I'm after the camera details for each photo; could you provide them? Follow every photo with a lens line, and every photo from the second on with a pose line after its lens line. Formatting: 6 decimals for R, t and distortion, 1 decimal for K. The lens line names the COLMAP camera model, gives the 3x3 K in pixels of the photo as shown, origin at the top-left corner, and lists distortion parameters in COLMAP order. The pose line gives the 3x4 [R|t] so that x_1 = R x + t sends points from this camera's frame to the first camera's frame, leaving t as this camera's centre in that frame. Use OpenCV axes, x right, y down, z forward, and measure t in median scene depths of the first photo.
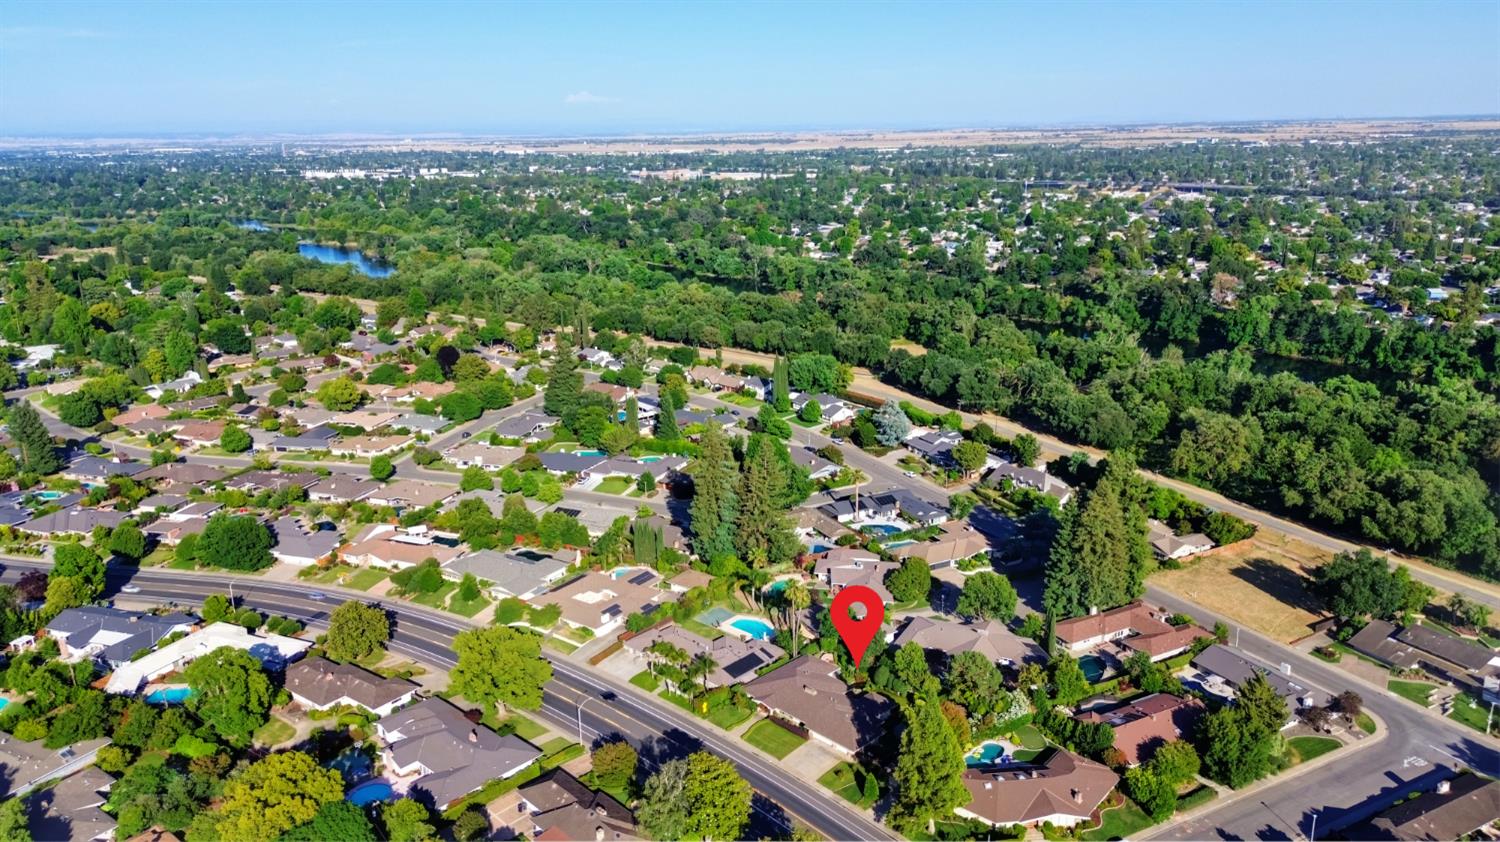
lens RADIAL K [[1058.3, 0, 750.0], [0, 1058.3, 421.0], [0, 0, 1]] dist [0.062640, -0.058333]
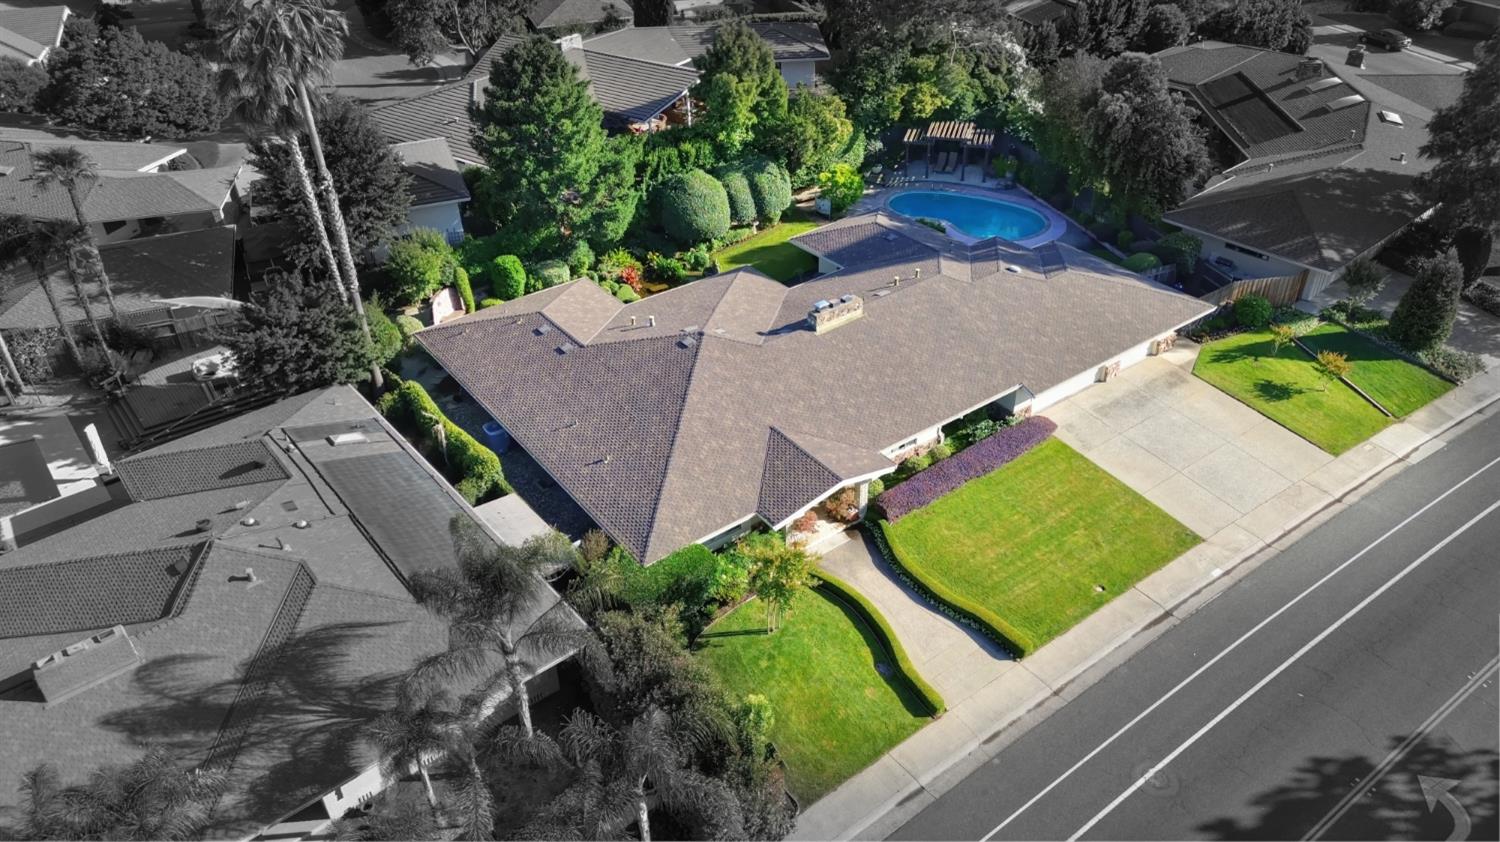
lens RADIAL K [[1056.4, 0, 750.0], [0, 1056.4, 421.0], [0, 0, 1]] dist [0.106507, -0.124208]
pose [[0.134576, -0.541239, 0.830030, -0.082162], [0.282459, 0.823851, 0.491413, 0.096515], [-0.949793, 0.168318, 0.263748, 0.579137]]
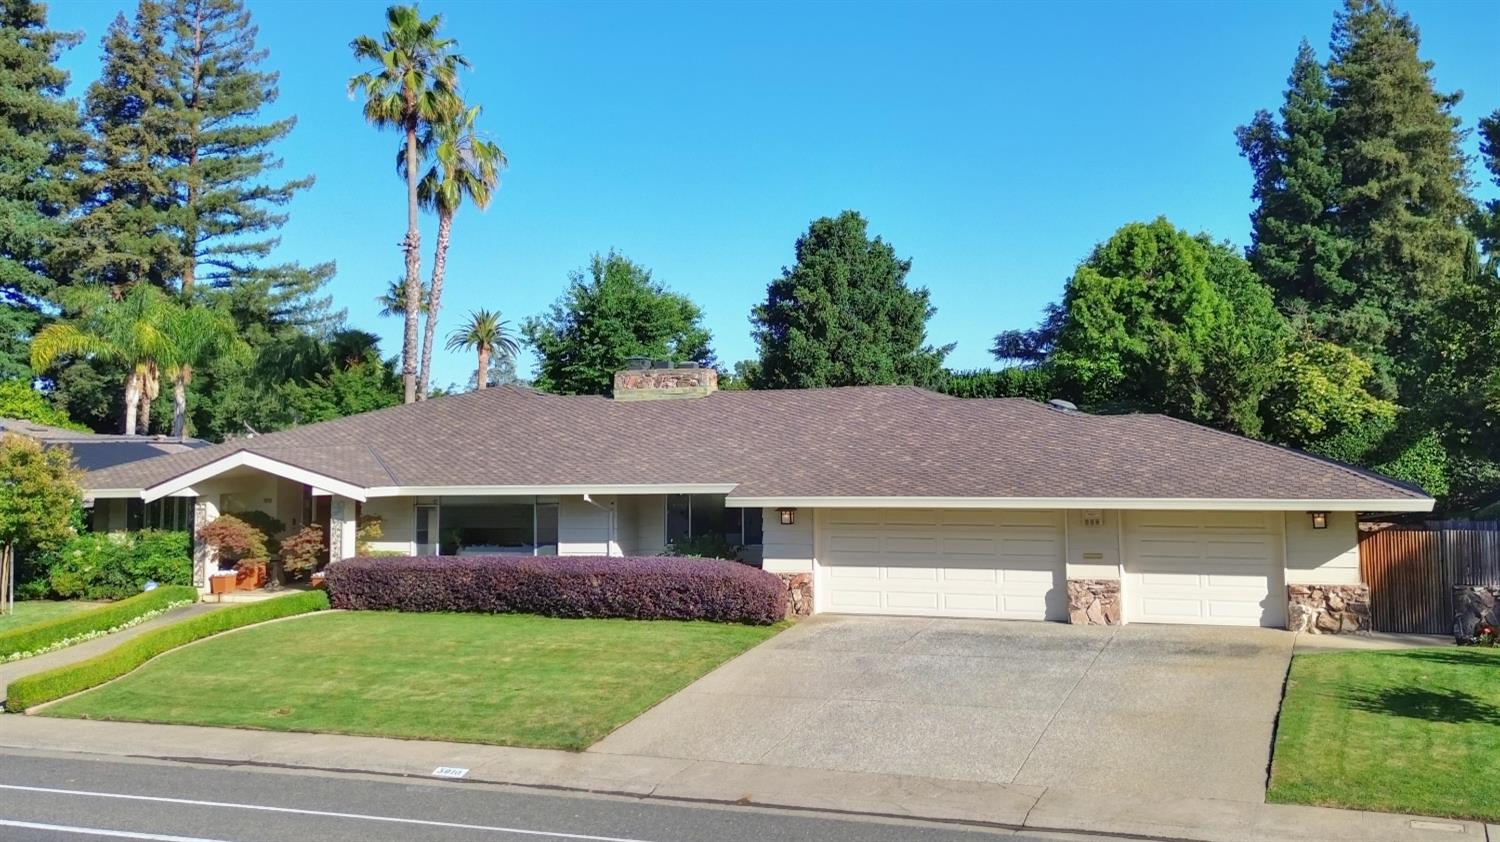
lens RADIAL K [[1465.1, 0, 806.1], [0, 1465.1, 321.1], [0, 0, 1]] dist [0.115746, -0.278938]
pose [[0.902208, 0.051487, 0.428217, -0.001711], [0.104403, 0.937251, -0.332657, 0.184005], [-0.418474, 0.344833, 0.840220, 0.507367]]
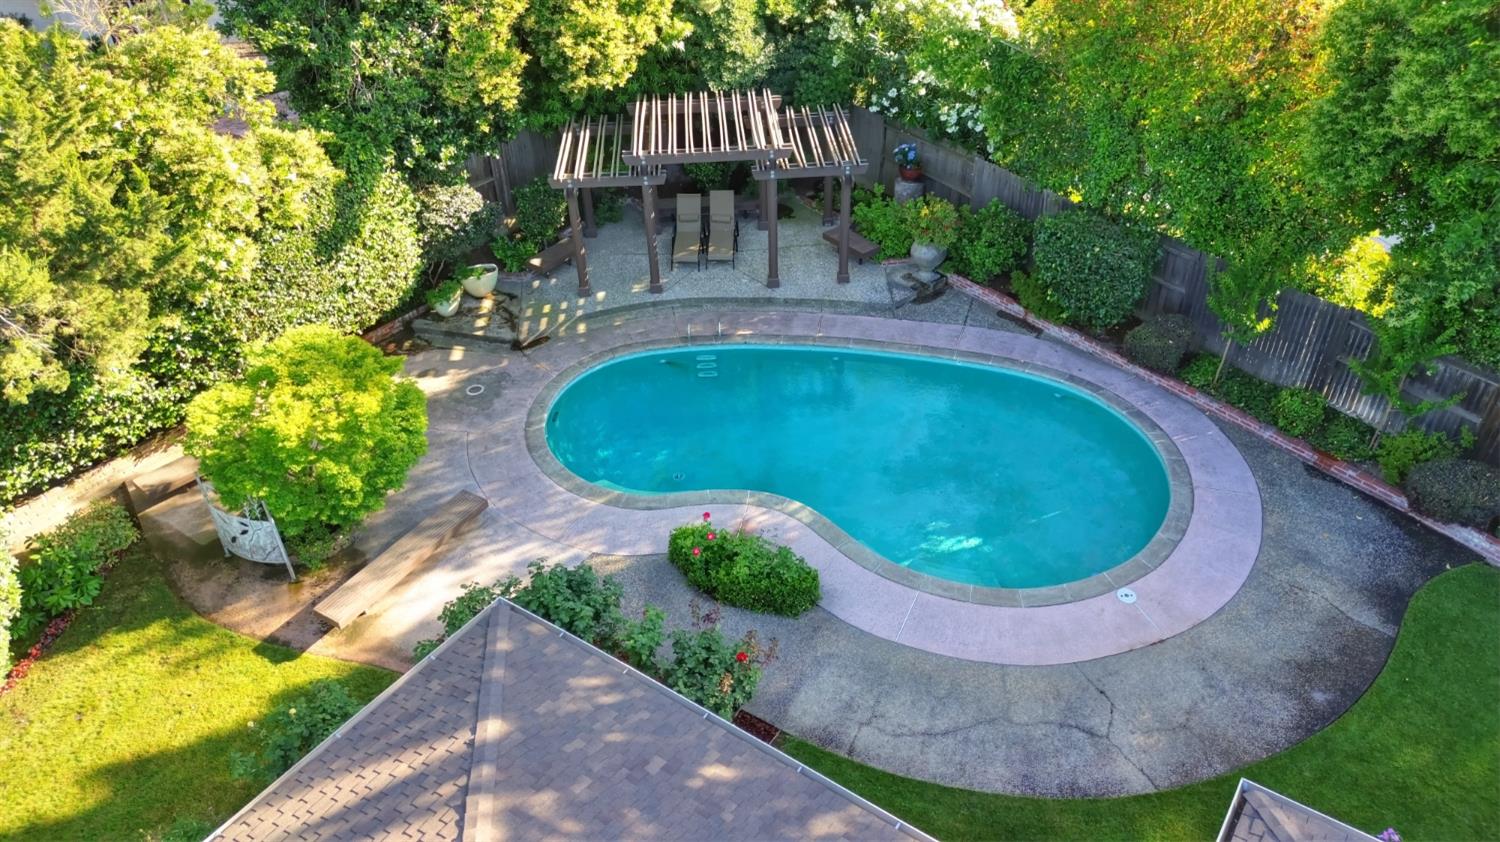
lens RADIAL K [[1103.2, 0, 750.0], [0, 1103.2, 421.0], [0, 0, 1]] dist [0.092612, -0.127154]
pose [[-0.193939, -0.553028, 0.810276, 0.057591], [0.283688, 0.759053, 0.585969, 0.137388], [-0.939100, 0.343508, 0.009677, 0.589560]]
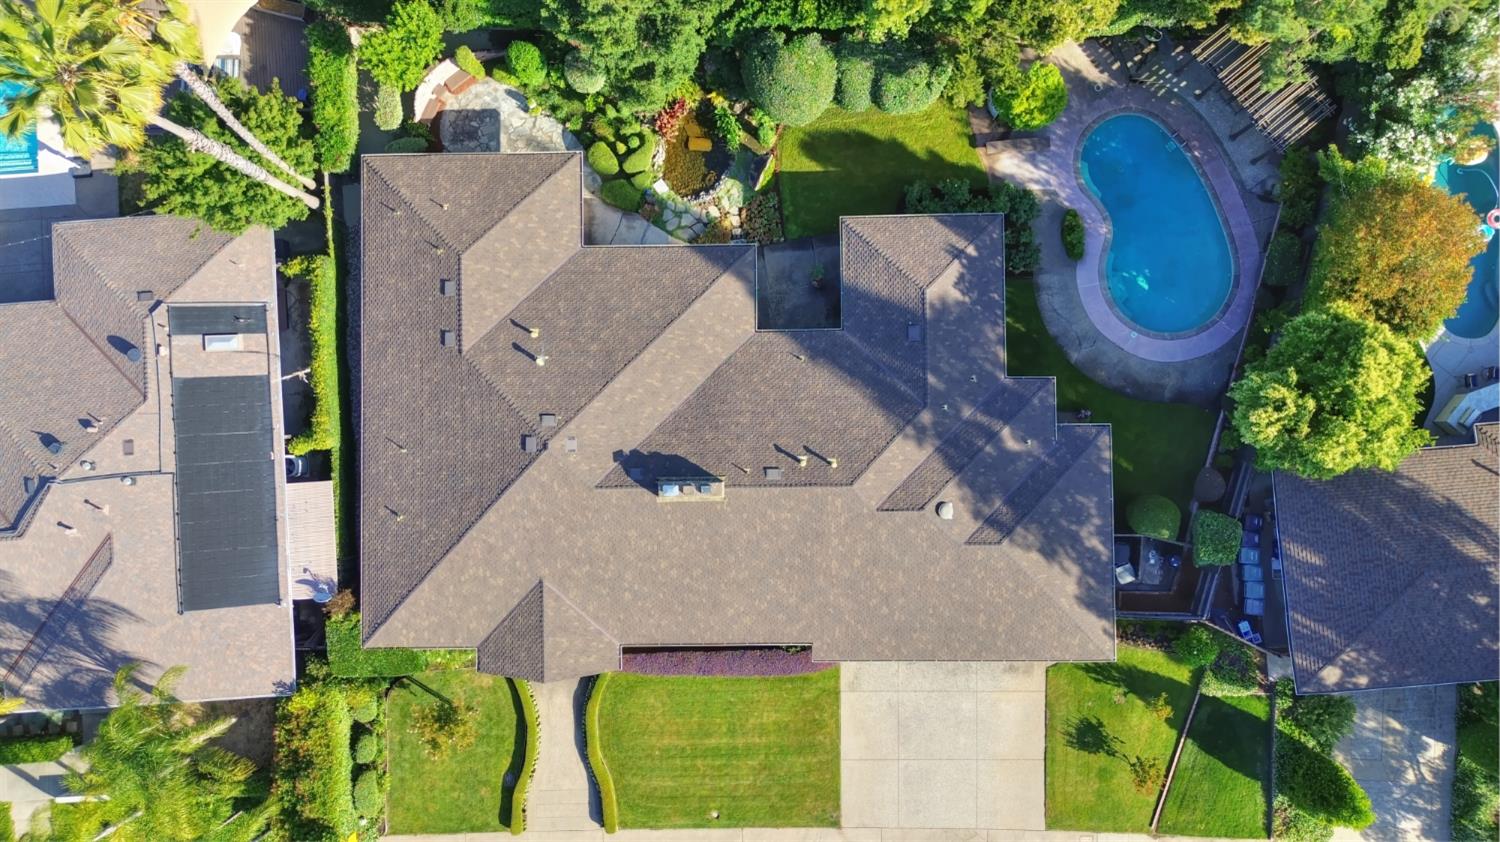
lens RADIAL K [[1081.3, 0, 750.0], [0, 1081.3, 421.0], [0, 0, 1]] dist [0.037041, -0.006300]
pose [[0.686891, -0.726060, 0.031901, 0.040628], [0.195878, 0.227224, 0.953940, 0.035706], [-0.699866, -0.649004, 0.298297, 0.565302]]
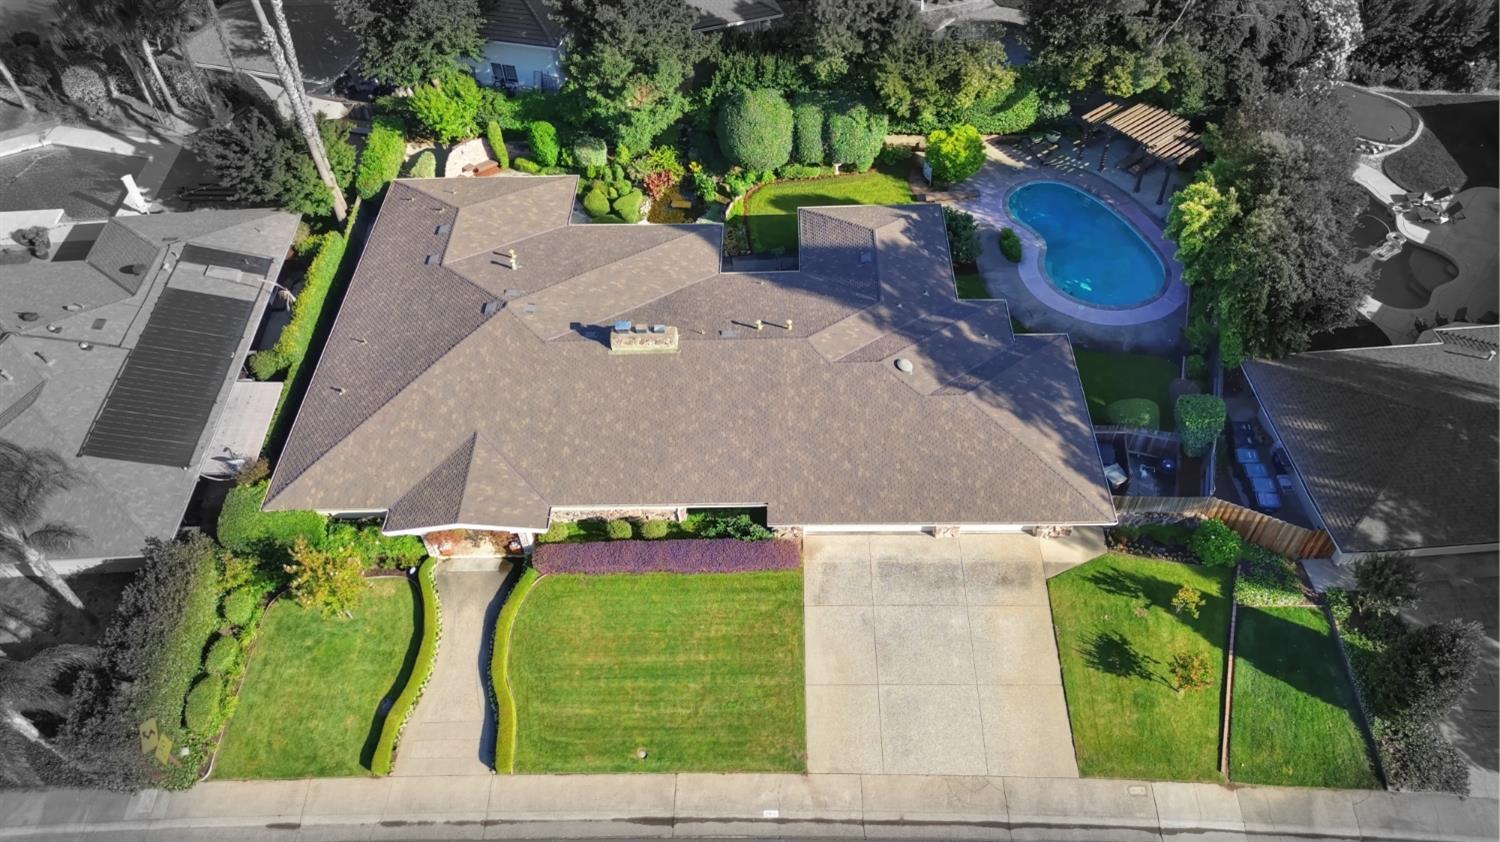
lens RADIAL K [[1058.3, 0, 750.0], [0, 1058.3, 421.0], [0, 0, 1]] dist [0.062640, -0.058333]
pose [[0.705063, -0.528727, 0.472582, -0.018089], [0.205031, 0.789938, 0.577893, 0.093913], [-0.678858, -0.310557, 0.665362, 0.511765]]
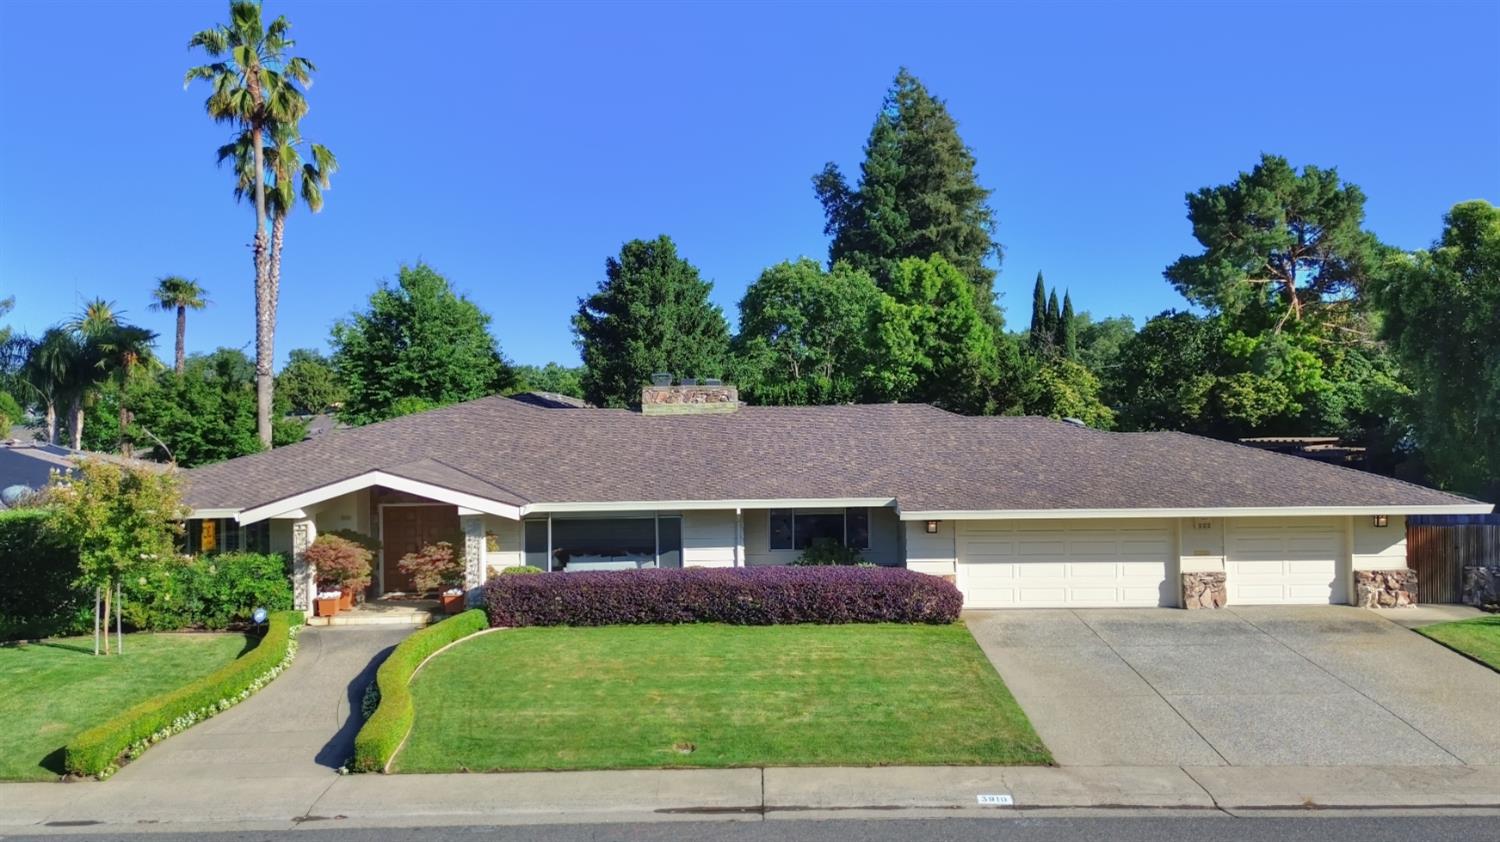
lens RADIAL K [[1213.7, 0, 750.0], [0, 1213.7, 421.0], [0, 0, 1]] dist [0.081129, -0.104433]
pose [[0.692118, 0.014069, 0.721647, -0.030394], [0.188137, 0.961732, -0.199188, 0.173587], [-0.696833, 0.273630, 0.662986, 0.535902]]
